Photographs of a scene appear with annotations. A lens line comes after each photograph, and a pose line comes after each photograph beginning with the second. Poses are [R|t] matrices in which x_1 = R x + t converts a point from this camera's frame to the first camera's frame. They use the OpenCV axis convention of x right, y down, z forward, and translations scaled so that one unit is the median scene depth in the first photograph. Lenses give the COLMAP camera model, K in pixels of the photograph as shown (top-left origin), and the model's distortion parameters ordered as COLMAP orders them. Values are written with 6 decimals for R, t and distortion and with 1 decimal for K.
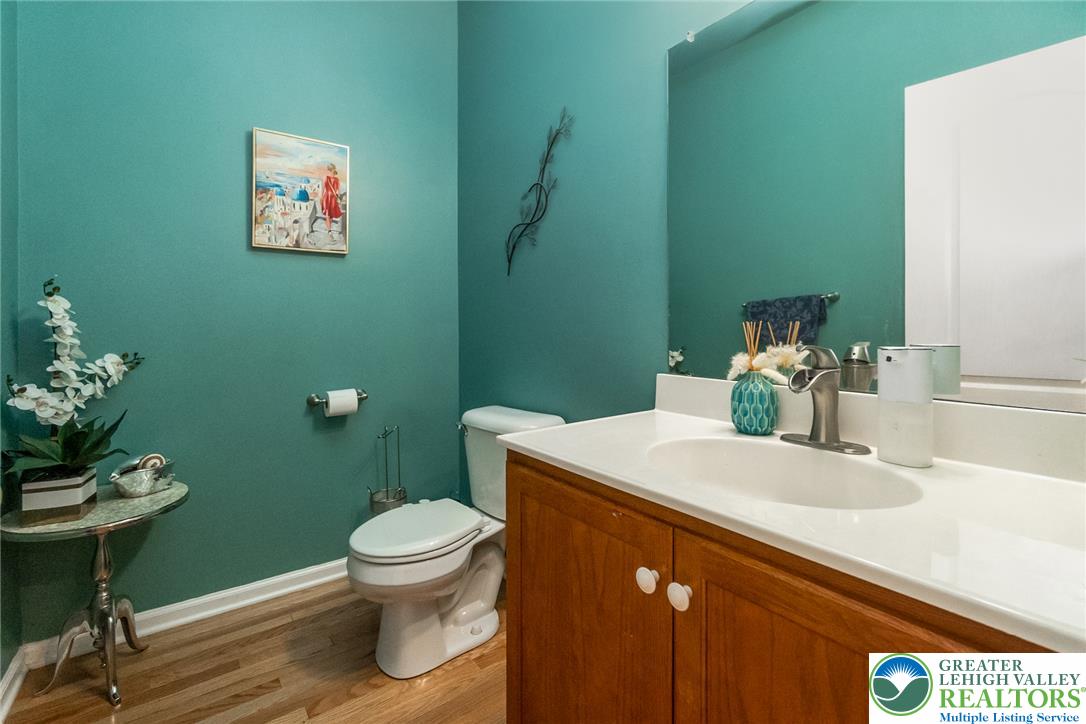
lens RADIAL K [[484.7, 0, 538.3], [0, 484.7, 329.7], [0, 0, 1]] dist [0.003202, -0.002446]
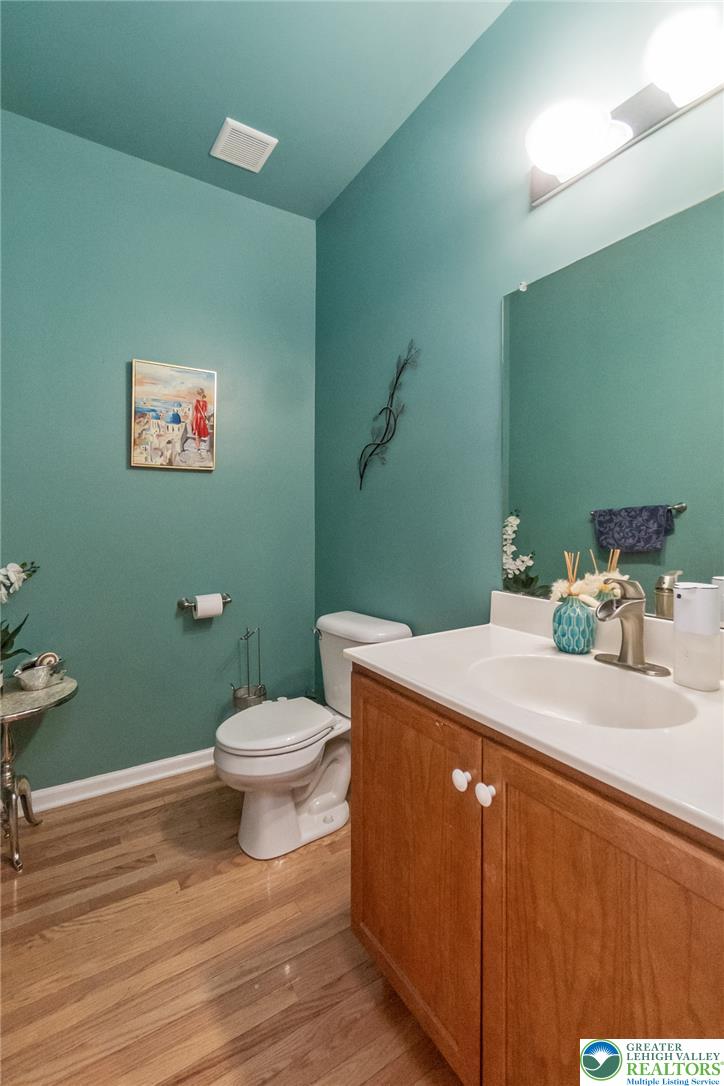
lens RADIAL K [[484.7, 0, 366.5], [0, 484.7, 520.6], [0, 0, 1]] dist [0.003202, -0.002446]
pose [[0.998067, 0.004394, -0.061987, 0.024468], [-0.004665, 0.999980, -0.004220, -0.054254], [0.061967, 0.004501, 0.998068, -0.098146]]
